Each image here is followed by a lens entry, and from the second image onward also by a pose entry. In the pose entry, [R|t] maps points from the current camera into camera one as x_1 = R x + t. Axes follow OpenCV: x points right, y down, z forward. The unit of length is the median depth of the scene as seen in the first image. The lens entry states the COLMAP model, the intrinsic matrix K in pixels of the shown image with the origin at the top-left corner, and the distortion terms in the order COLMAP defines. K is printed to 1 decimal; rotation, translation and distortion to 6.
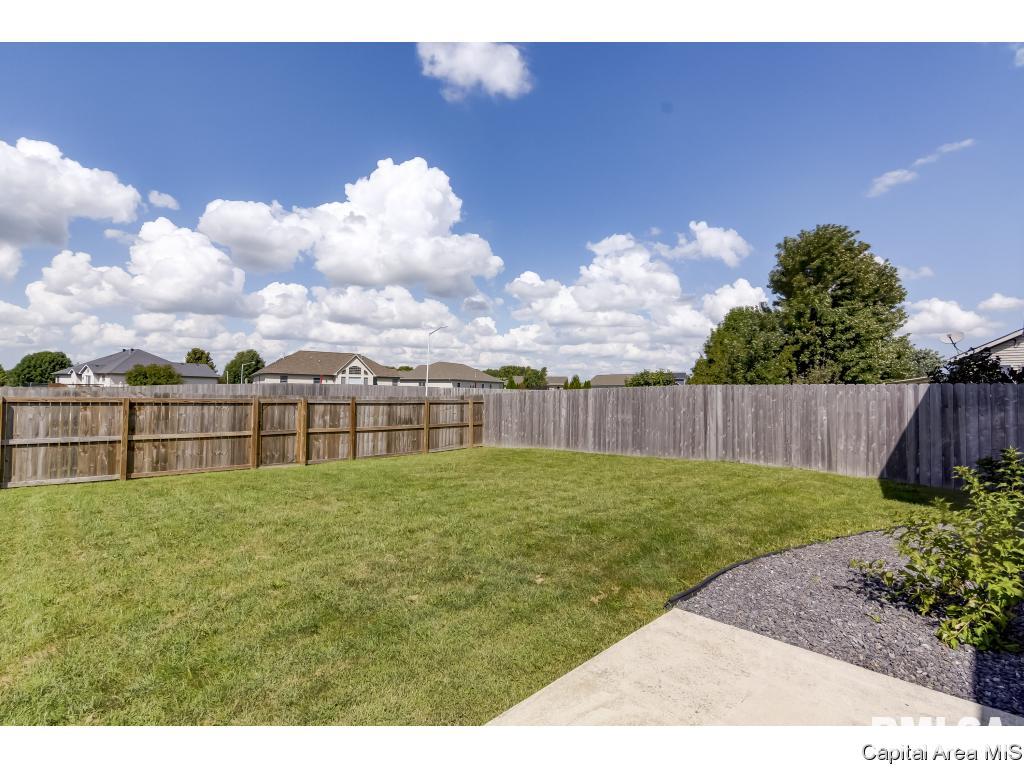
lens RADIAL K [[496.2, 0, 512.0], [0, 496.2, 384.0], [0, 0, 1]] dist [0.001059, -0.000004]
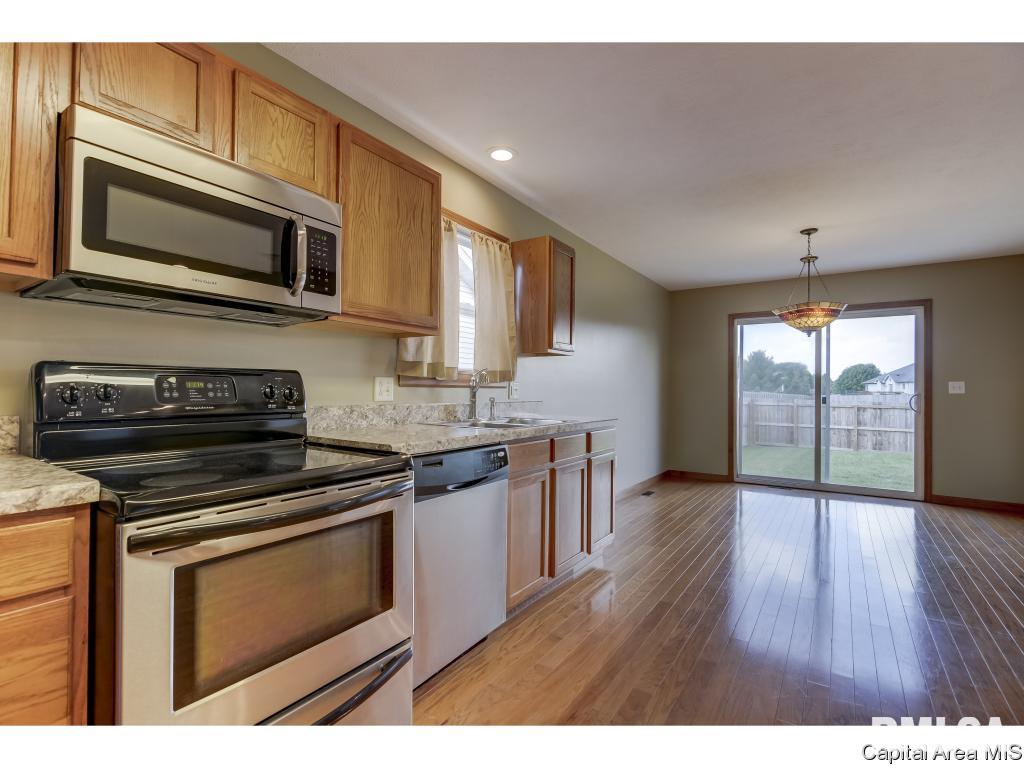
lens RADIAL K [[485.8, 0, 508.2], [0, 485.8, 387.3], [0, 0, 1]] dist [0.004738, -0.000988]
pose [[0.182696, -0.022351, -0.982915, 0.457521], [0.017066, 0.999663, -0.019560, -0.013818], [0.983021, -0.013200, 0.183016, -0.340132]]
